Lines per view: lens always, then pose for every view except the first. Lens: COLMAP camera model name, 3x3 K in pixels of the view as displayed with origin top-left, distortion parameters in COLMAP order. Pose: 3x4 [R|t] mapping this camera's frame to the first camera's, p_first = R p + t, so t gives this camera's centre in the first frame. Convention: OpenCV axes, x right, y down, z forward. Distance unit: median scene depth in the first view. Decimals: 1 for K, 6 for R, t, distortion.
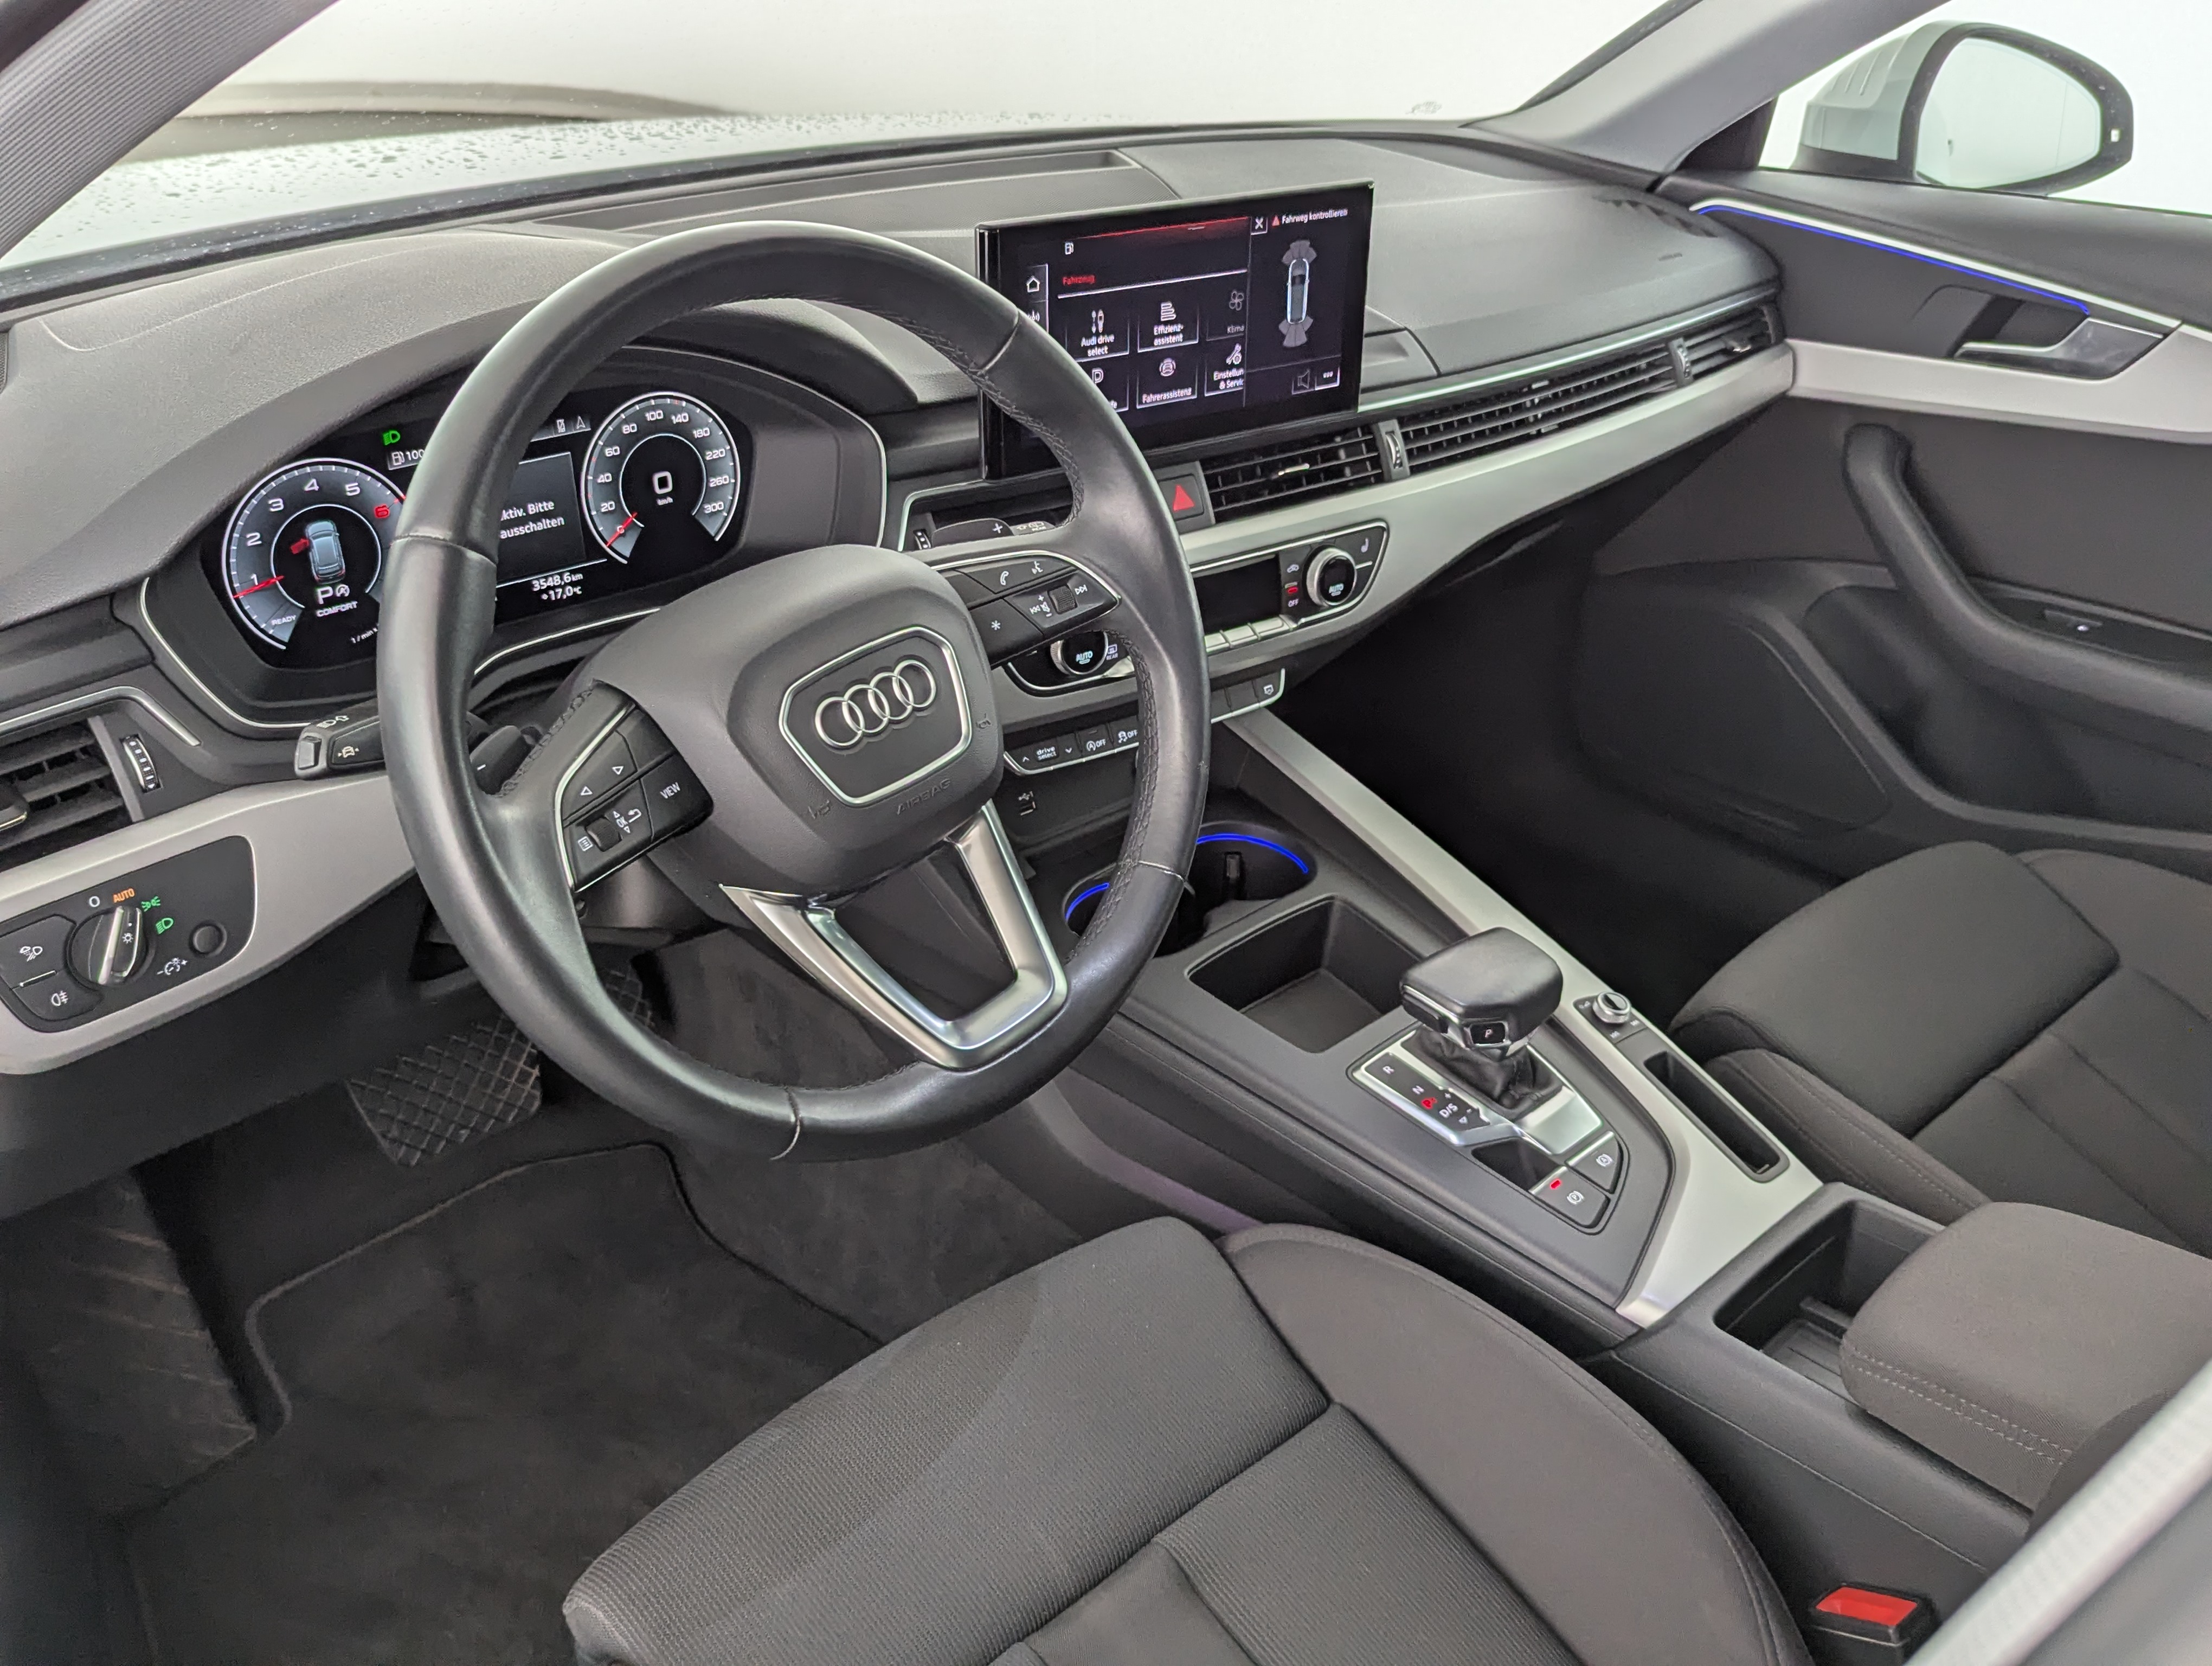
lens RADIAL K [[1990.9, 0, 1160.5], [0, 1990.9, 864.6], [0, 0, 1]] dist [0.046767, -0.064786]
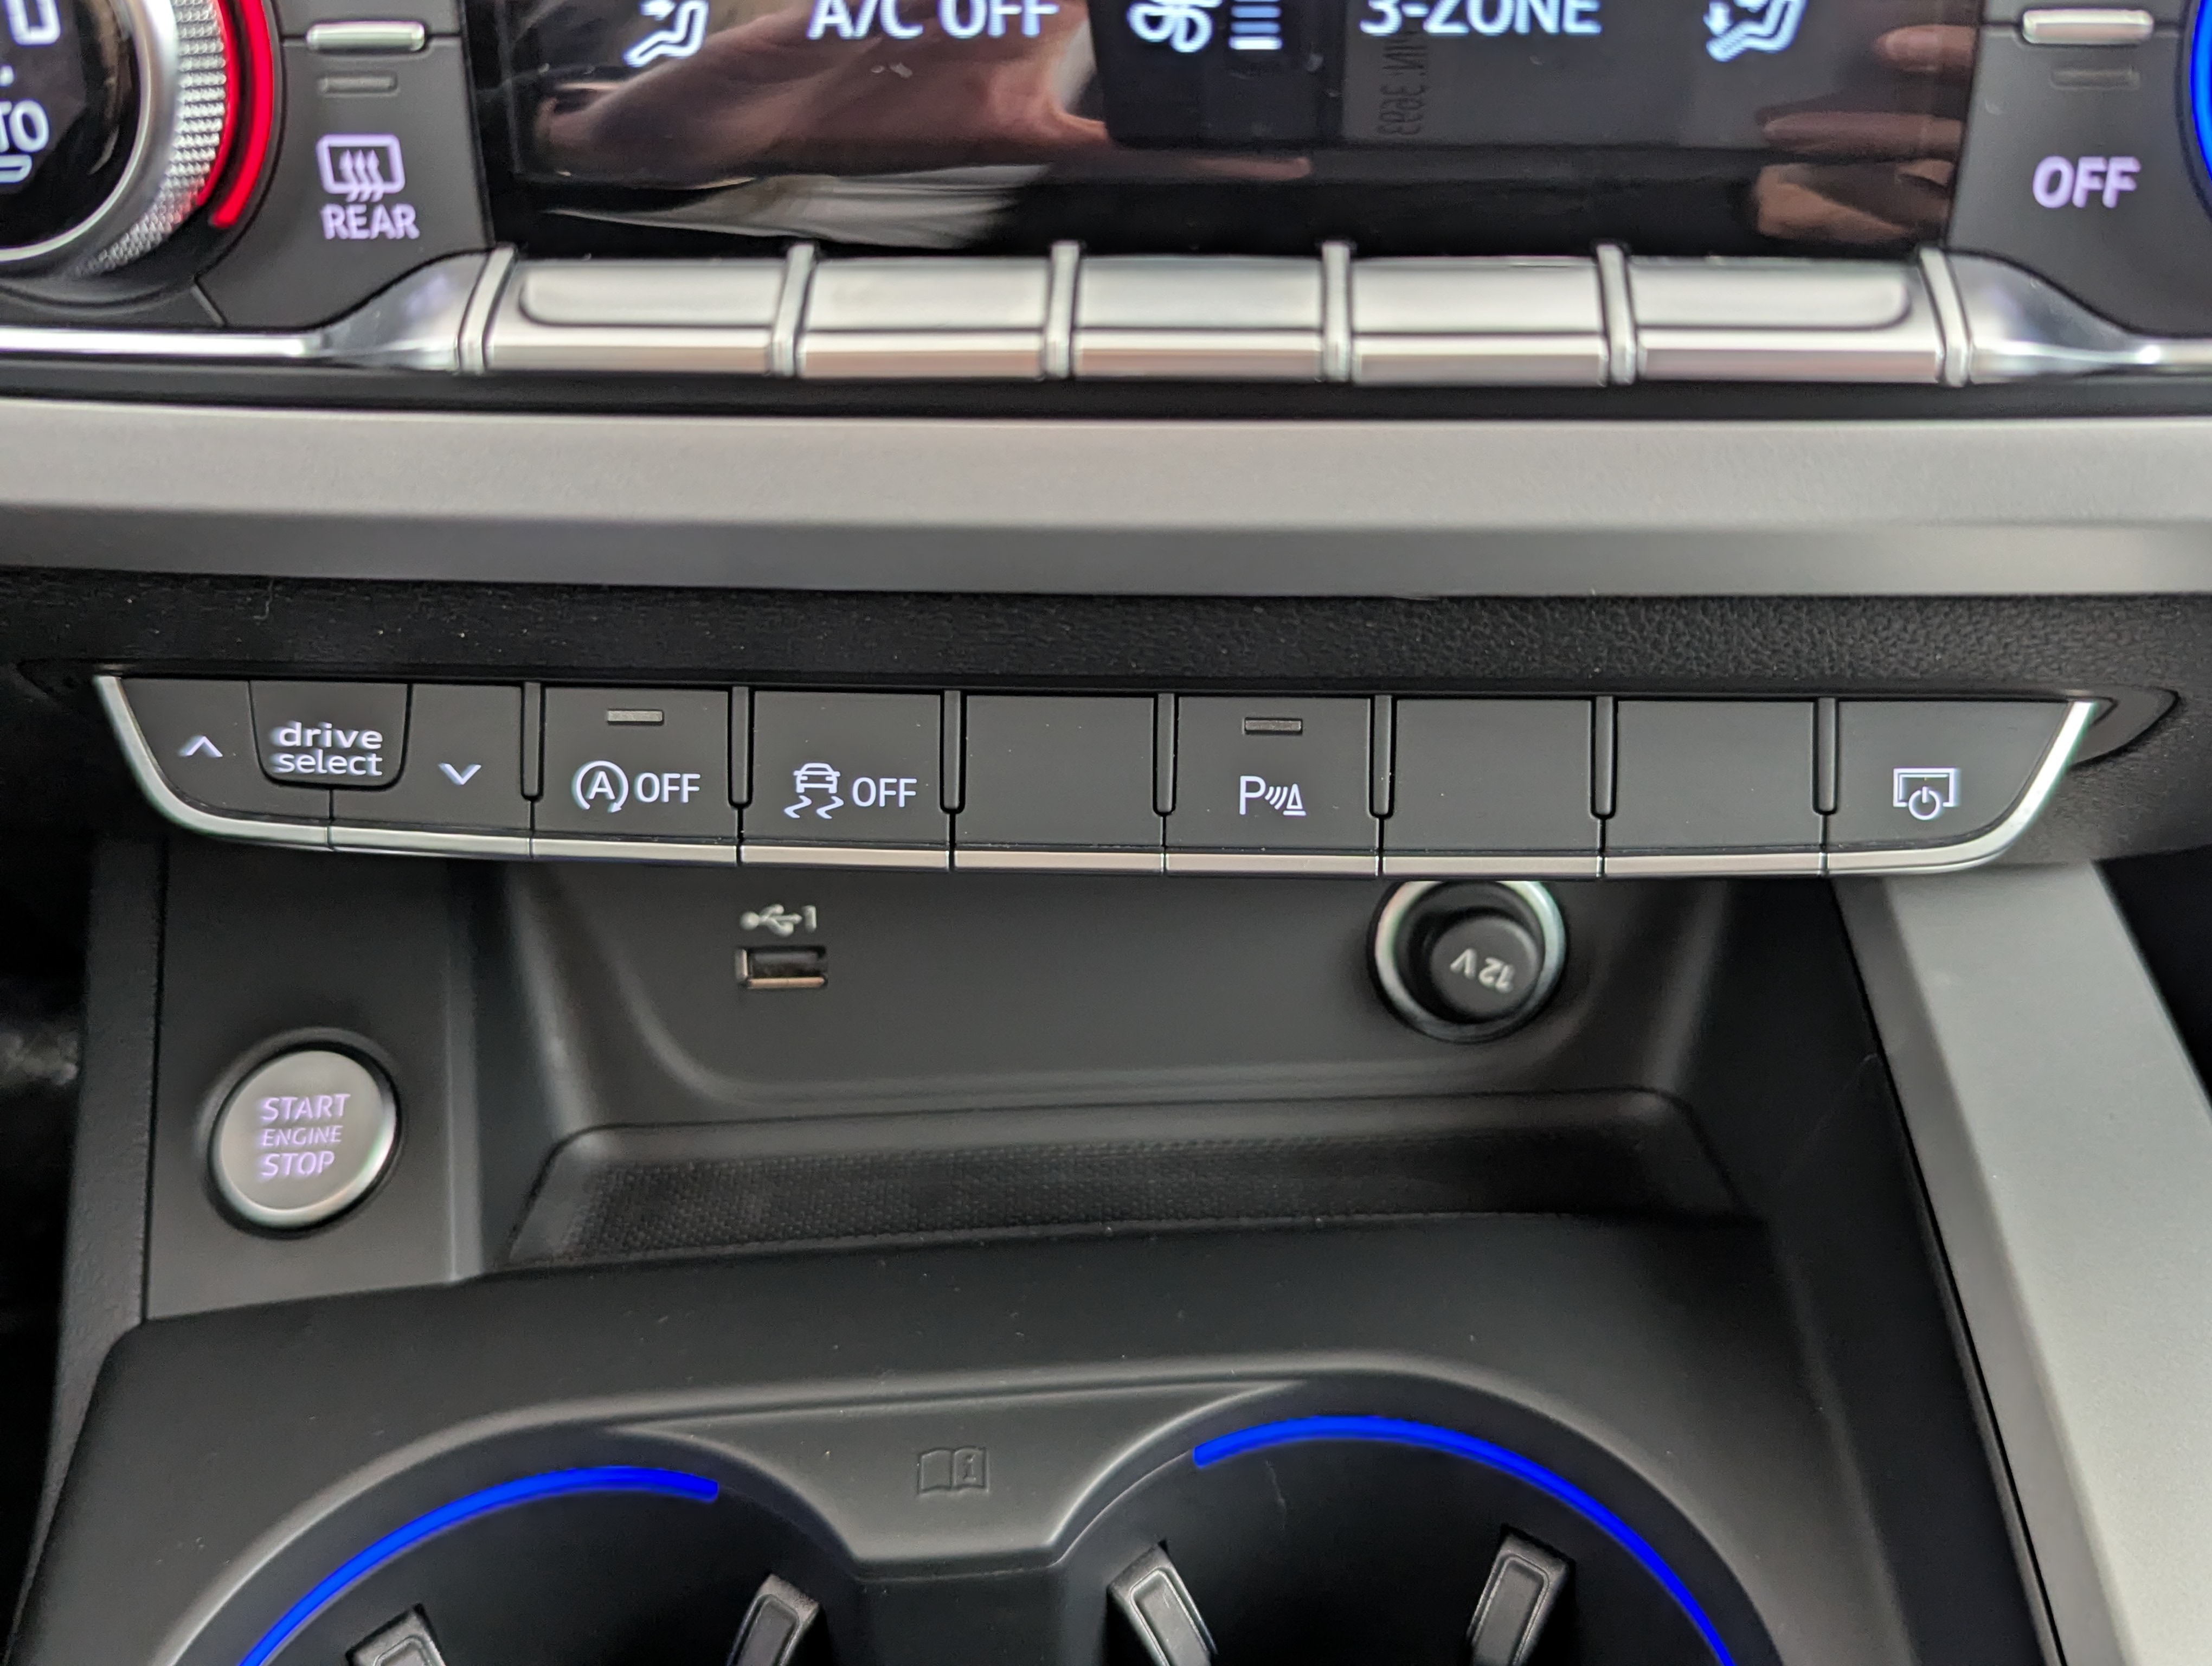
lens RADIAL K [[2111.7, 0, 1106.1], [0, 2111.7, 829.7], [0, 0, 1]] dist [0.002793, 0.000000]
pose [[0.753841, 0.303427, -0.582800, 0.128081], [-0.284798, 0.950225, 0.126341, -0.106218], [0.592127, 0.070739, 0.802734, 0.994228]]
